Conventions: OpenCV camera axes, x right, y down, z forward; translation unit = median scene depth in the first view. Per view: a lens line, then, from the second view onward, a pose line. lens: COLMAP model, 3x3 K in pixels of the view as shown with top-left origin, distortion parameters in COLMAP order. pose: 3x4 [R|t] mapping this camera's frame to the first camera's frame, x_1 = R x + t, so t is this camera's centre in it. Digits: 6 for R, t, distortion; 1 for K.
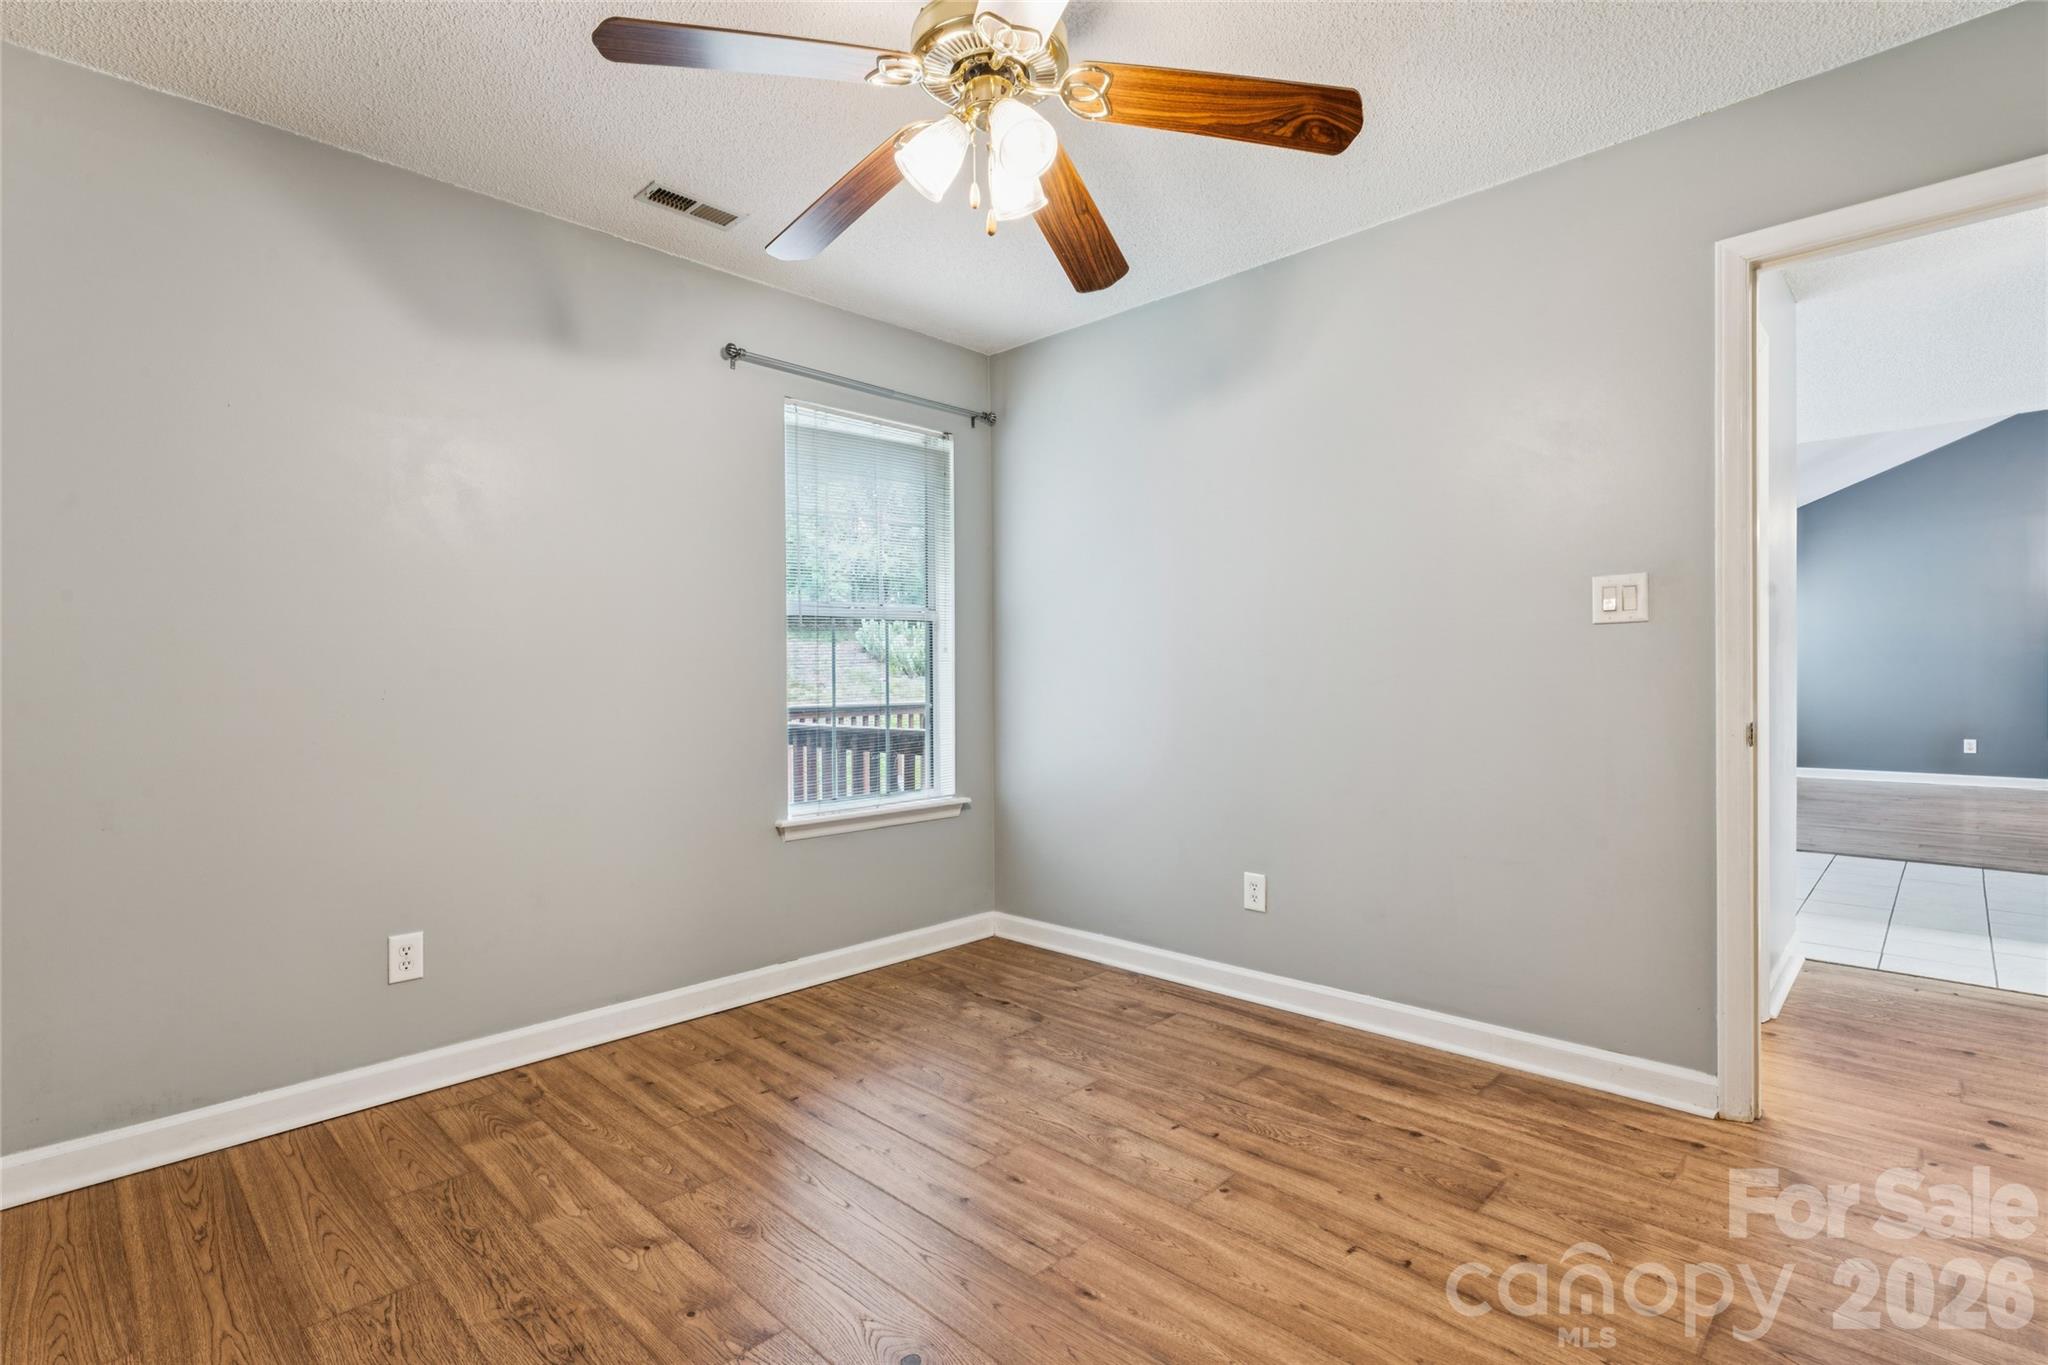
lens RADIAL K [[964.9, 0, 1022.8], [0, 964.9, 684.9], [0, 0, 1]] dist [-0.001600, 0.000177]
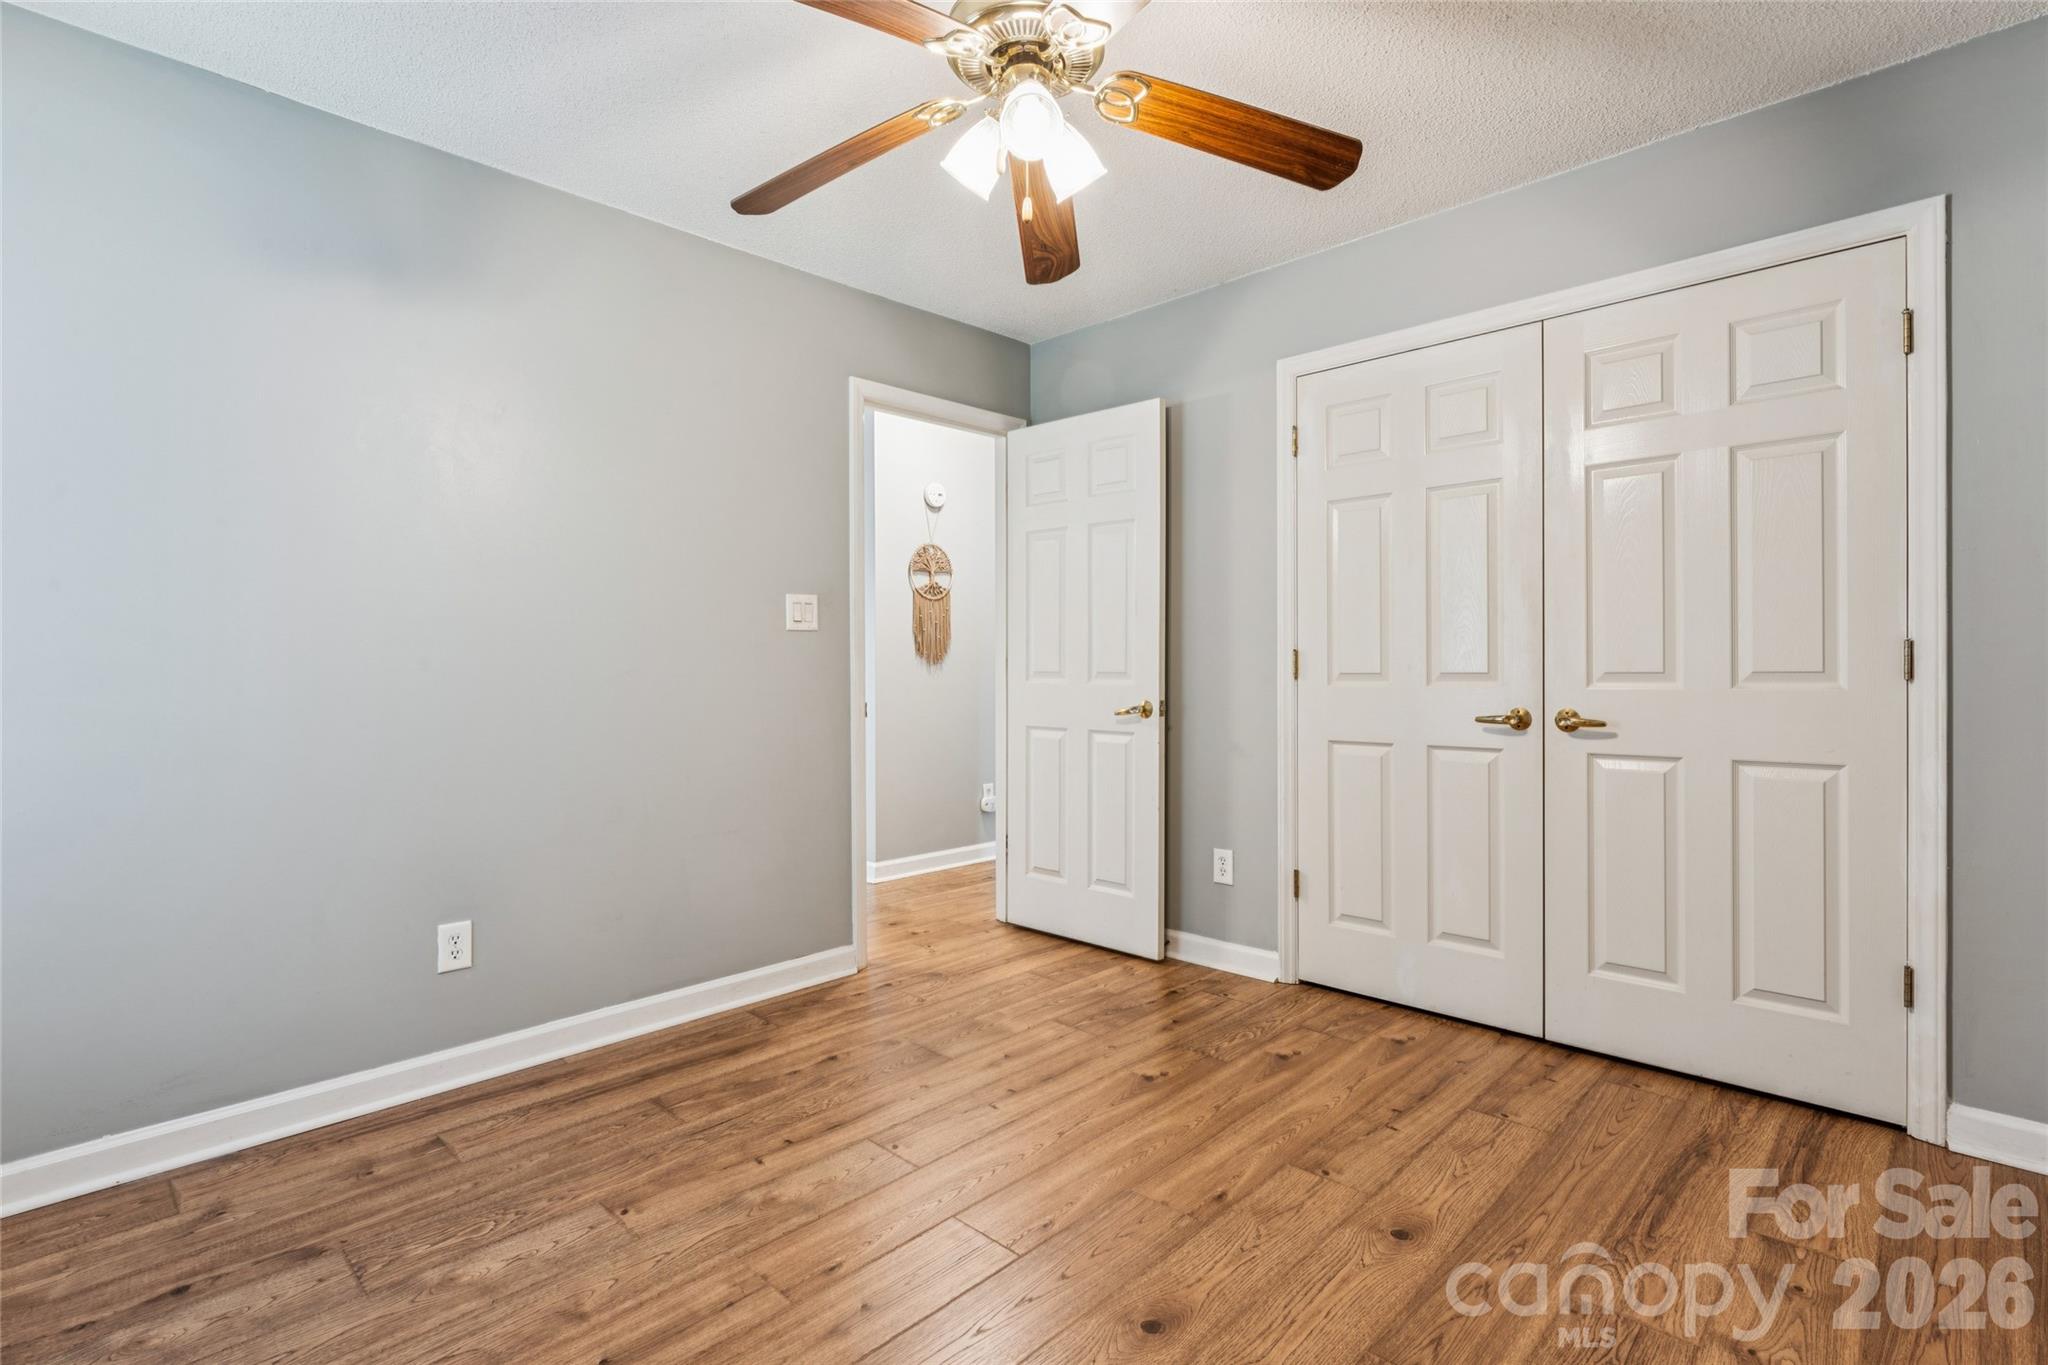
lens RADIAL K [[965.0, 0, 1026.2], [0, 965.0, 672.0], [0, 0, 1]] dist [-0.000129, 0.000181]
pose [[-0.001064, 0.006526, 0.999978, -0.664083], [0.017084, 0.999833, -0.006507, 0.006344], [-0.999853, 0.017077, -0.001176, 0.651886]]
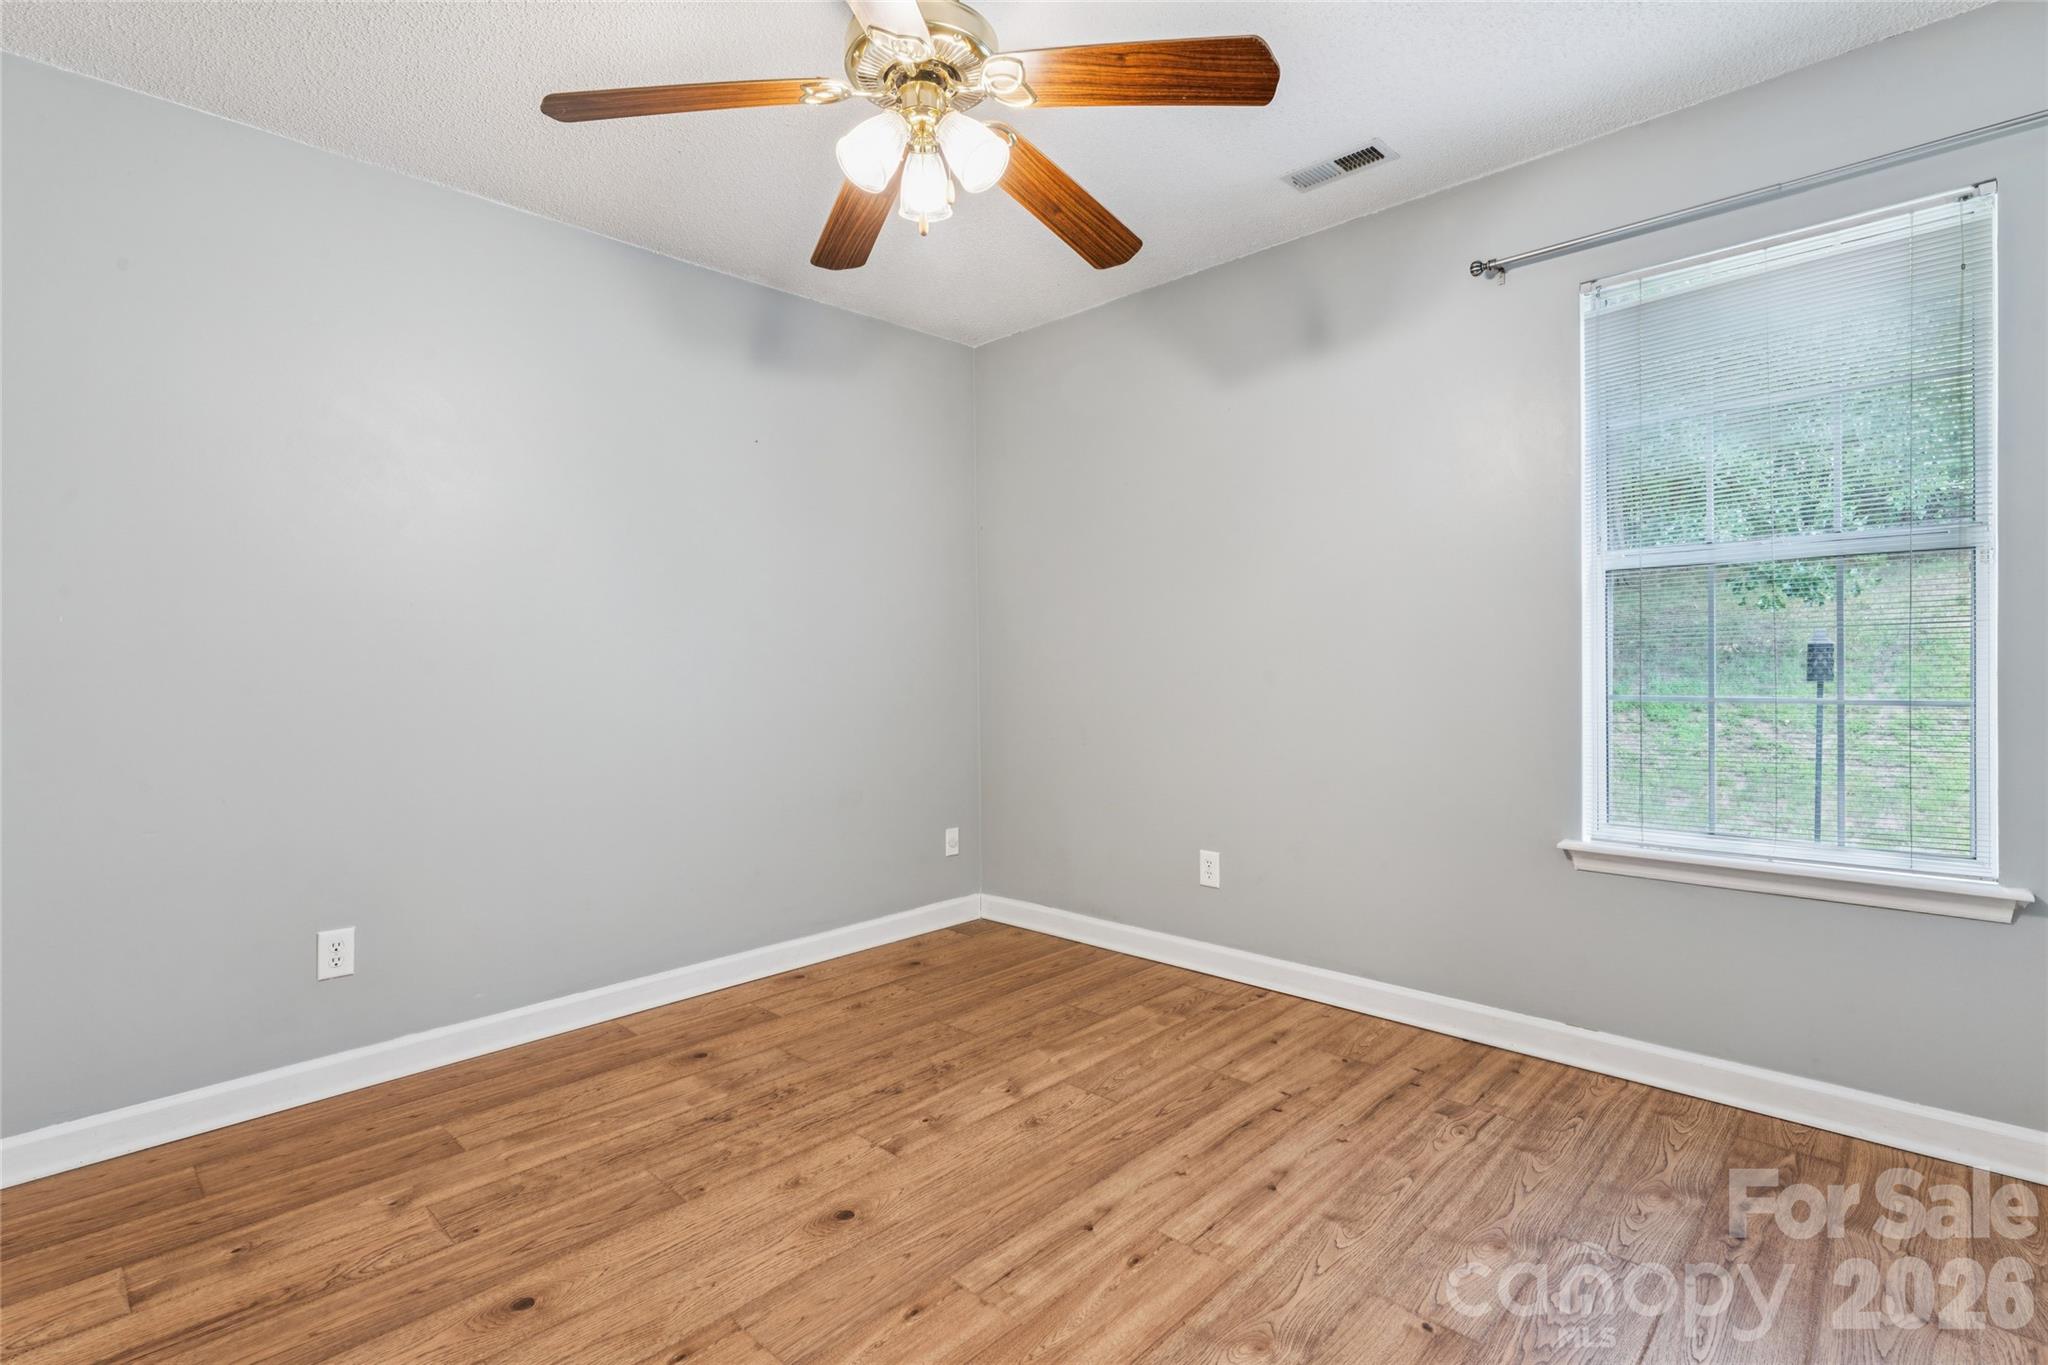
lens RADIAL K [[976.5, 0, 1034.4], [0, 976.5, 660.3], [0, 0, 1]] dist [-0.002855, -0.000181]
pose [[0.013907, 0.008196, -0.999870, 0.657523], [0.000683, 0.999966, 0.008207, -0.011435], [0.999903, -0.000797, 0.013901, 0.711447]]
